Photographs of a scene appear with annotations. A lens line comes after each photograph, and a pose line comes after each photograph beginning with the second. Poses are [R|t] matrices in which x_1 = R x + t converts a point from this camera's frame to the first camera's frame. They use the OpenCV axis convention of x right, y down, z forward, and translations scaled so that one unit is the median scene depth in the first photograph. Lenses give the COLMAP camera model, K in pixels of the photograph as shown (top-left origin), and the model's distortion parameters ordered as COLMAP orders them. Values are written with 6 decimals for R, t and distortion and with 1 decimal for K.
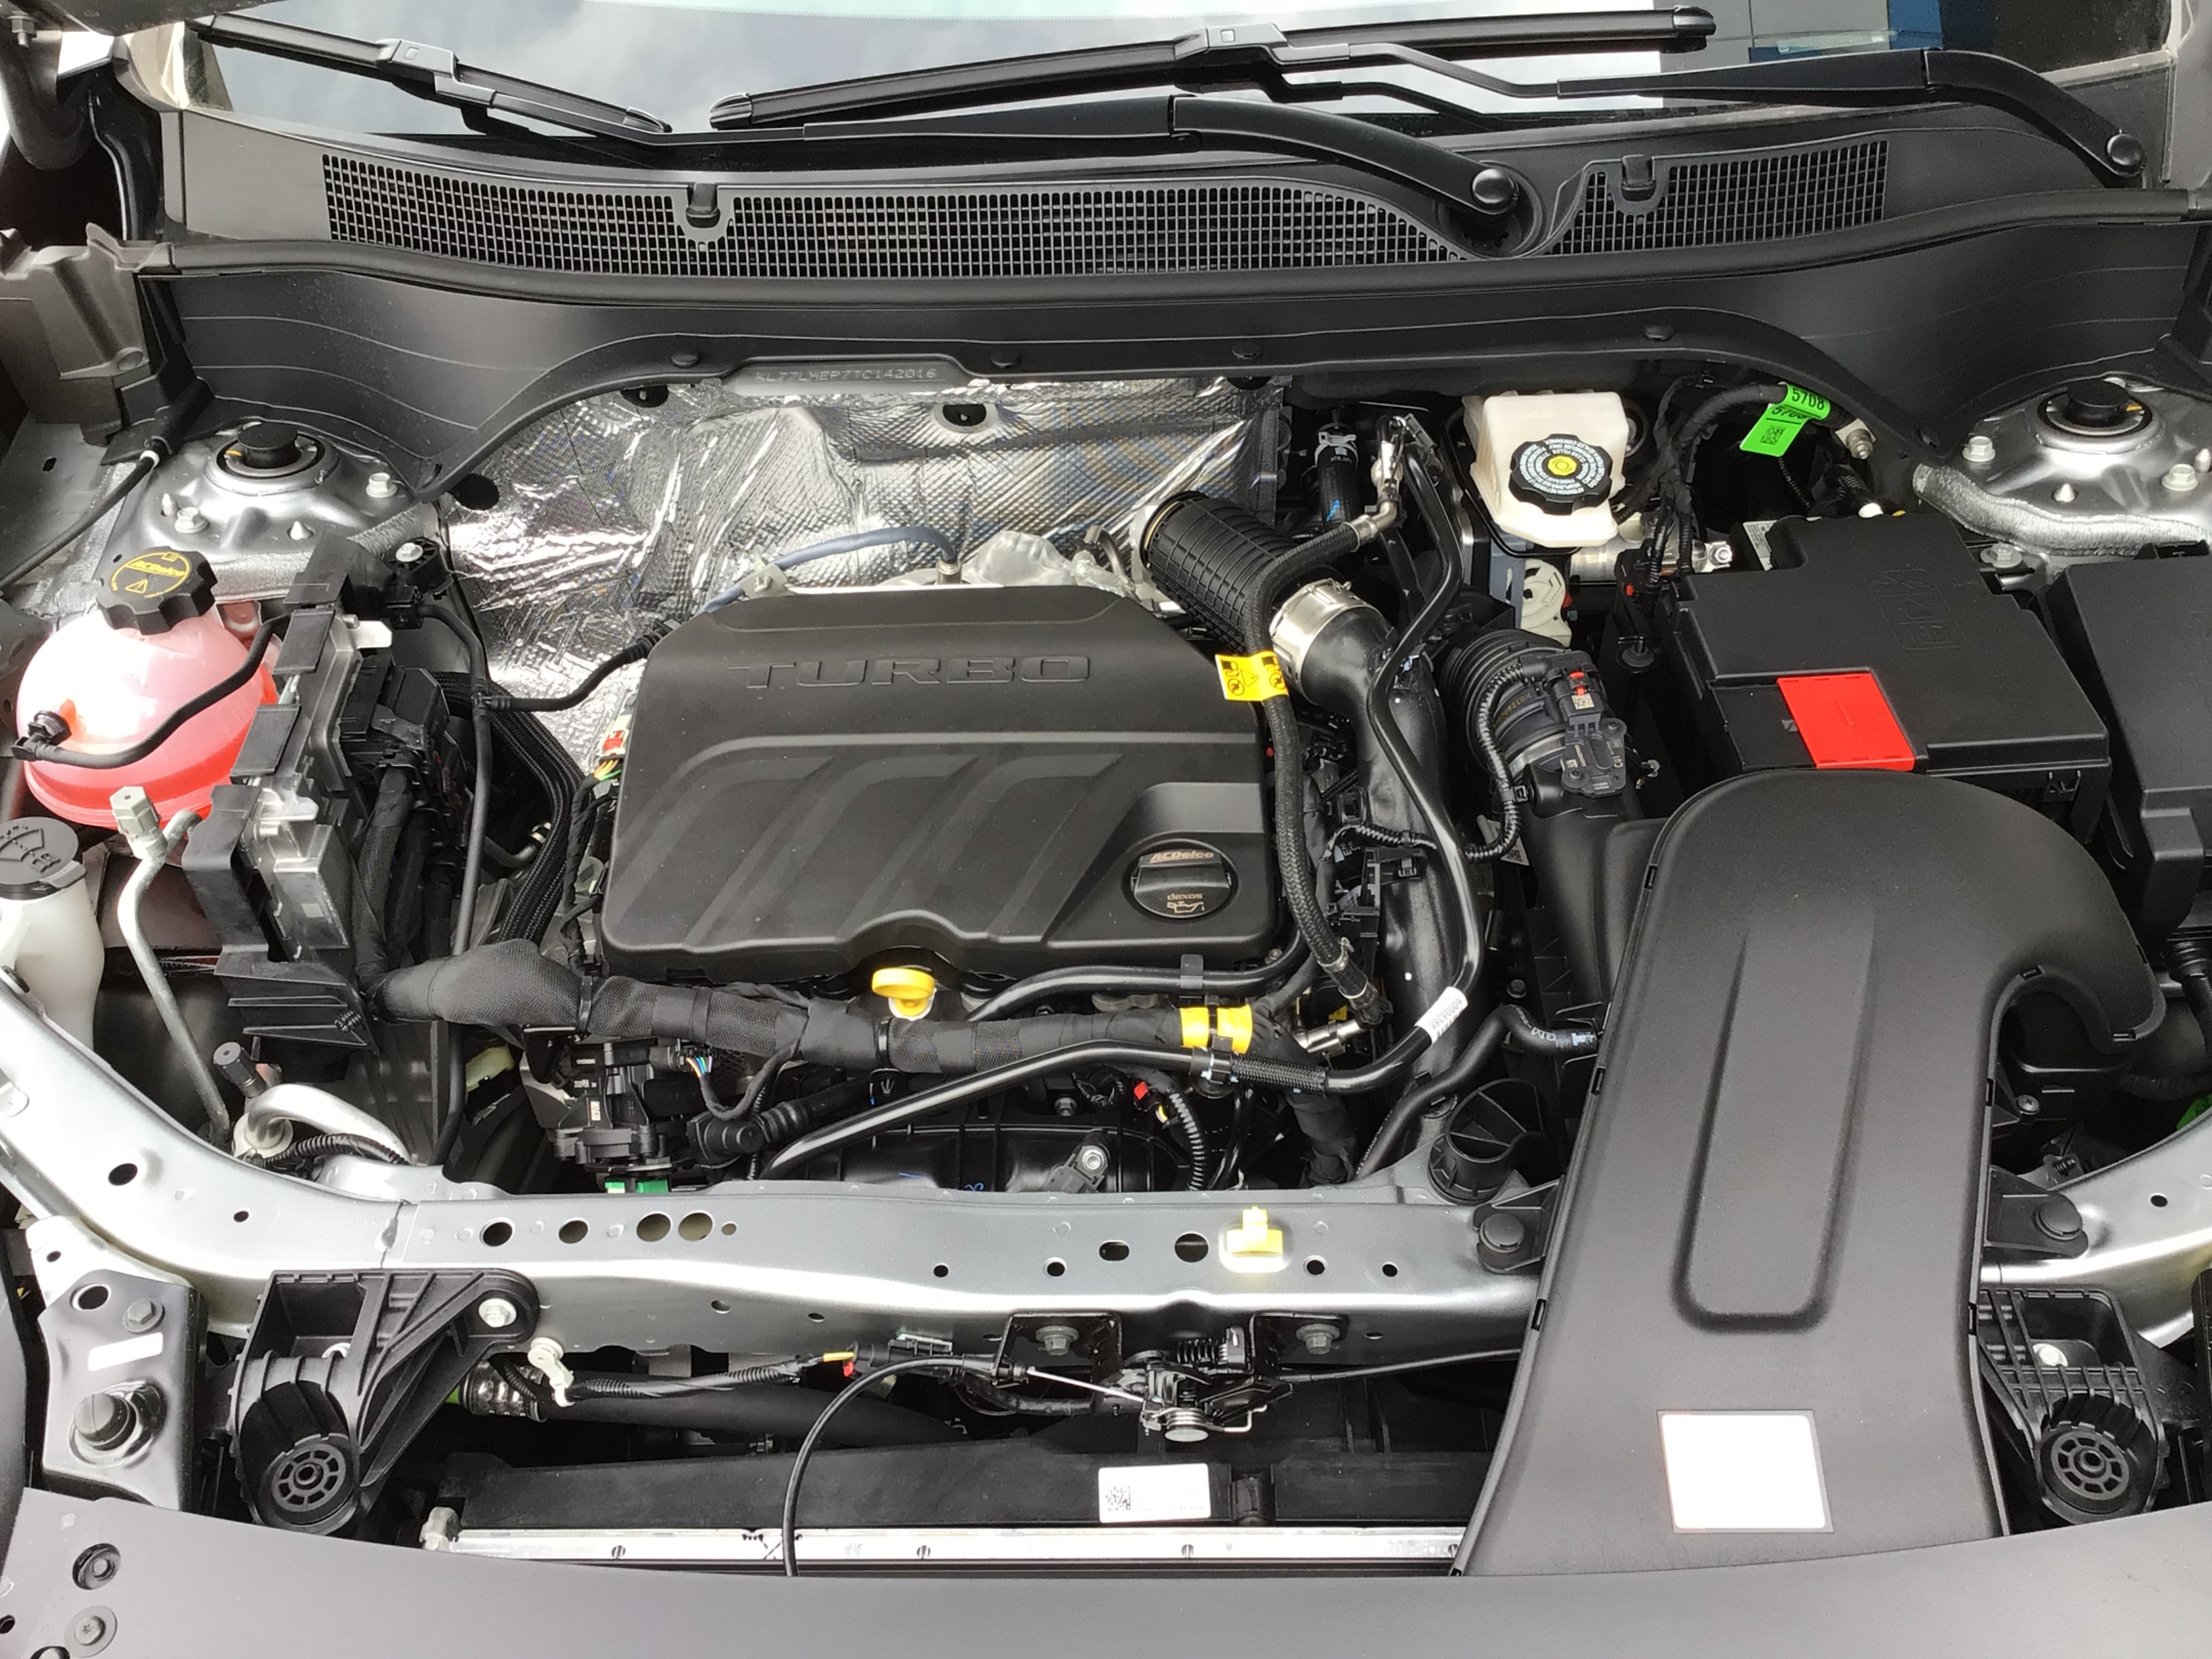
lens RADIAL K [[1992.7, 0, 1115.4], [0, 1992.7, 869.6], [0, 0, 1]] dist [0.131681, -0.273318]
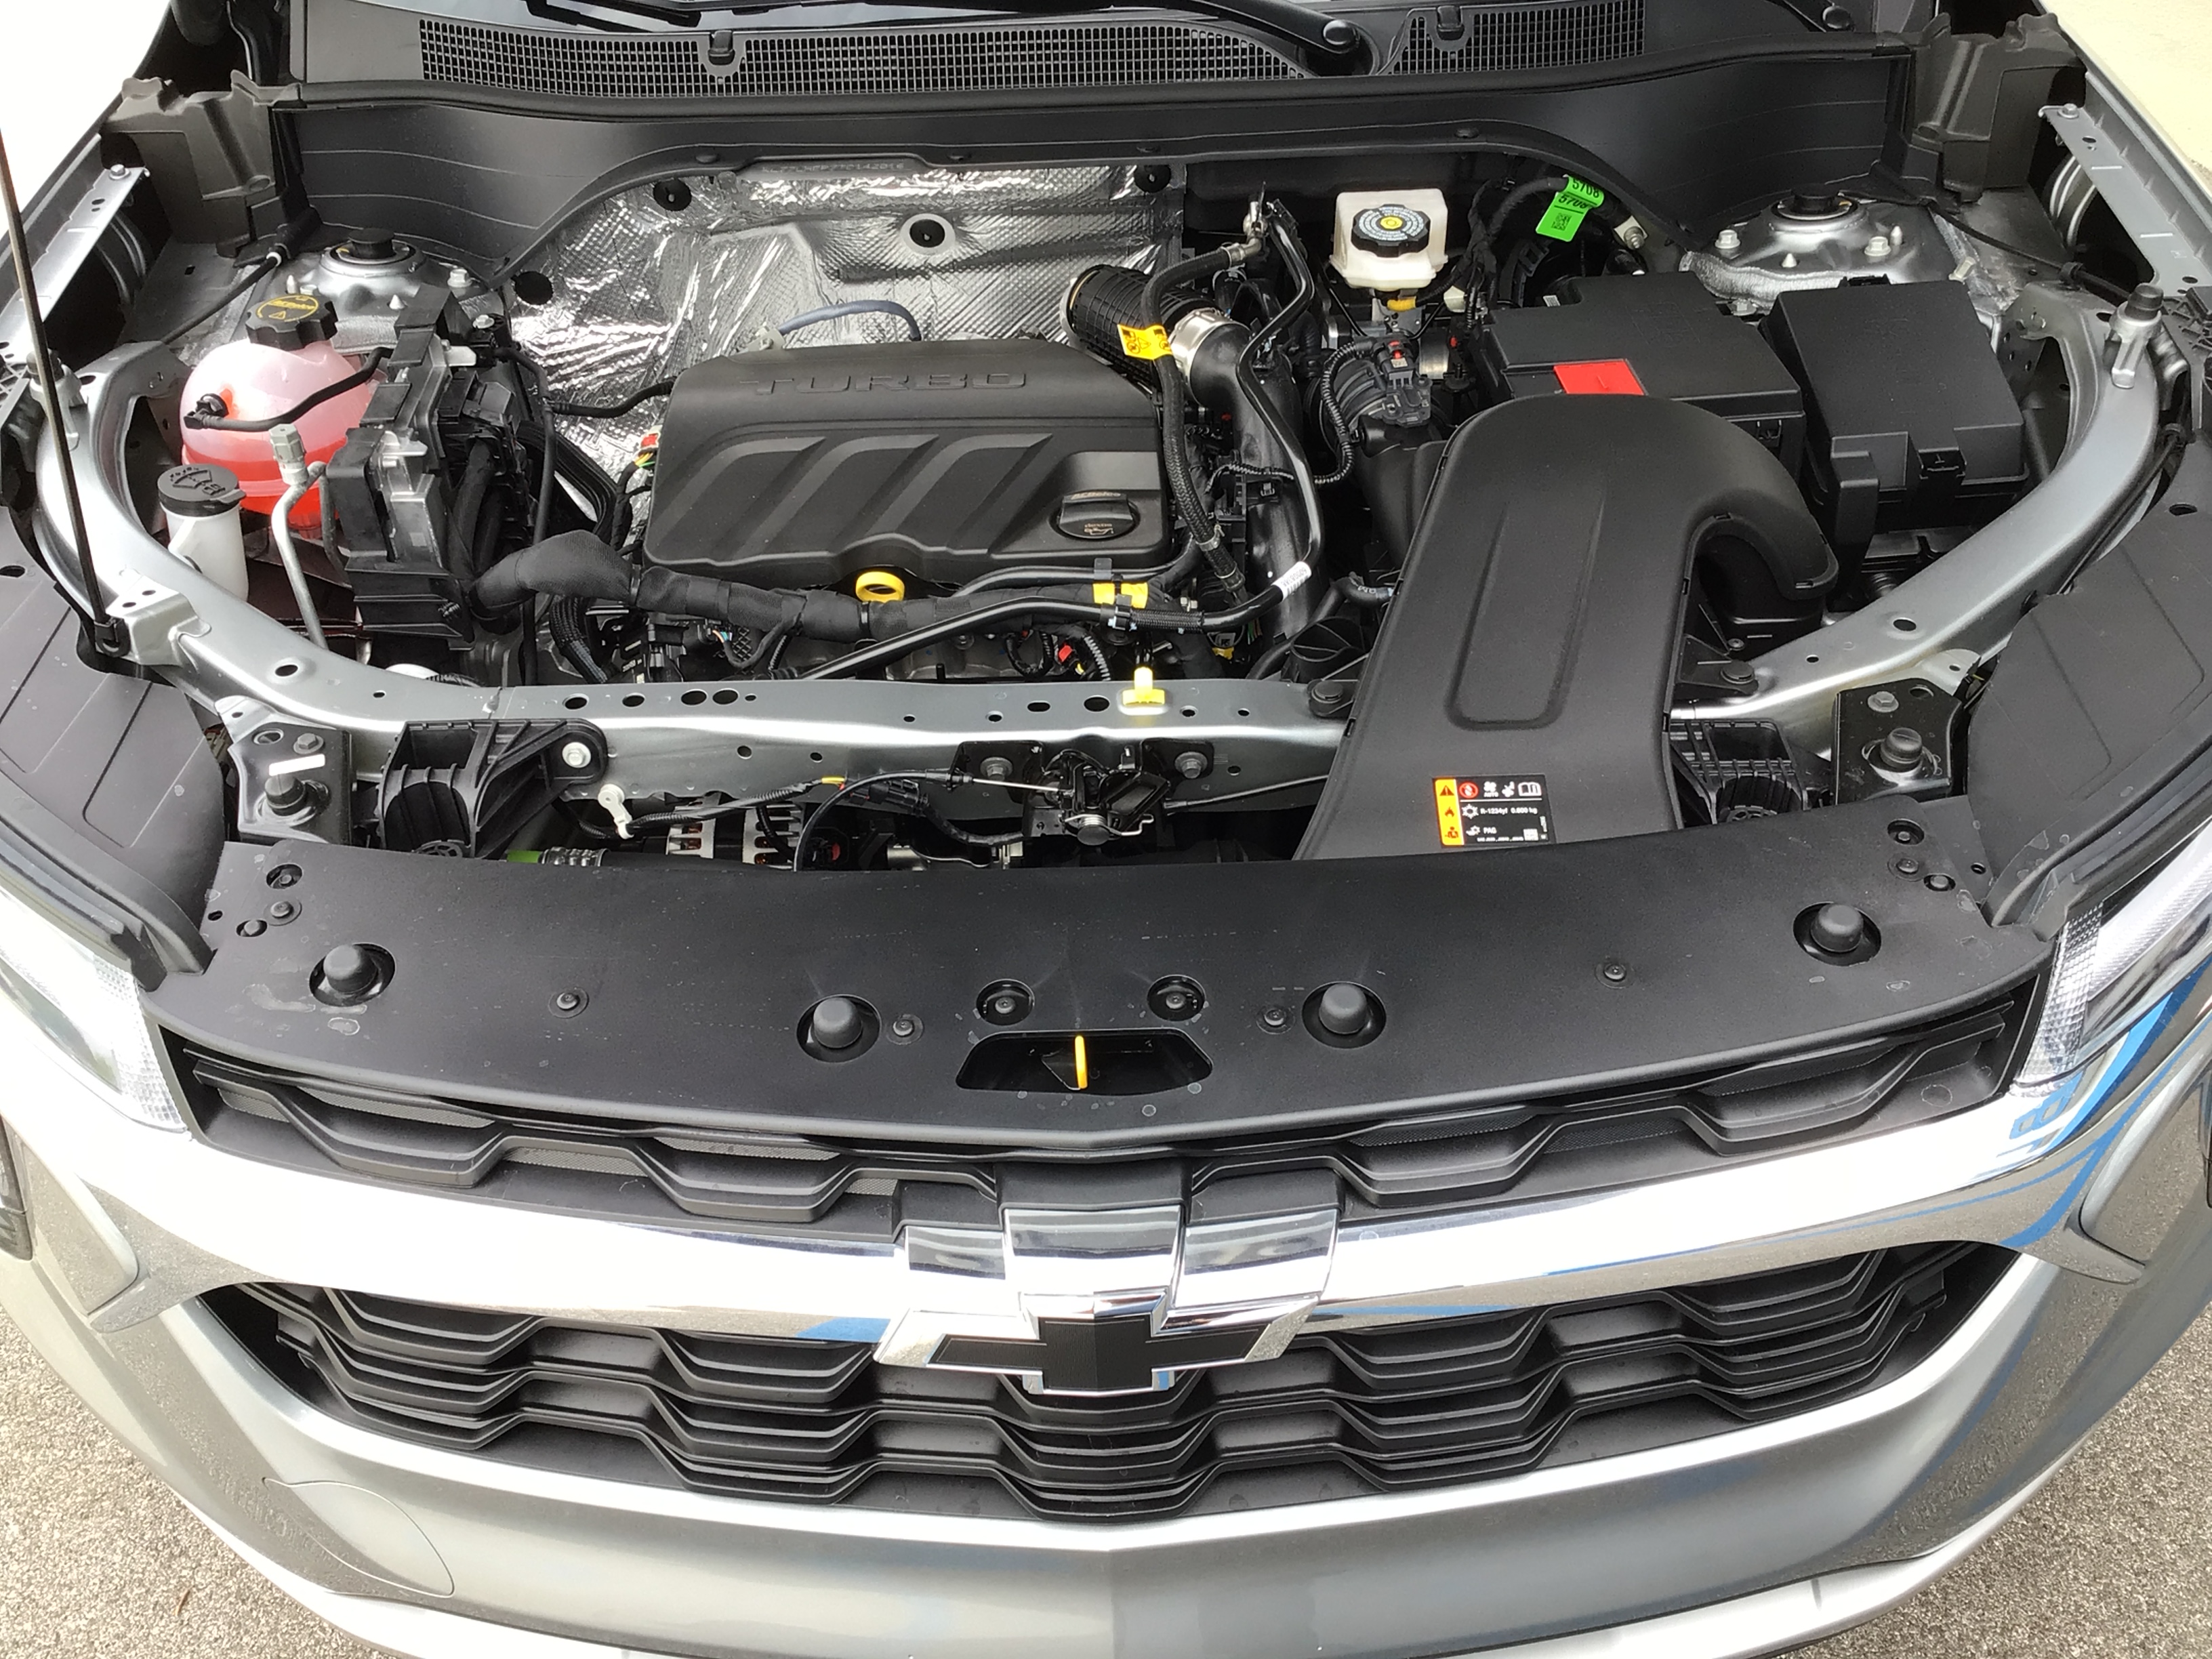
lens RADIAL K [[1992.7, 0, 1115.4], [0, 1992.7, 869.6], [0, 0, 1]] dist [0.131681, -0.273318]
pose [[0.999847, -0.007477, 0.015807, 0.020769], [0.008774, 0.996457, -0.083644, 0.302707], [-0.015126, 0.083770, 0.996370, -0.237127]]
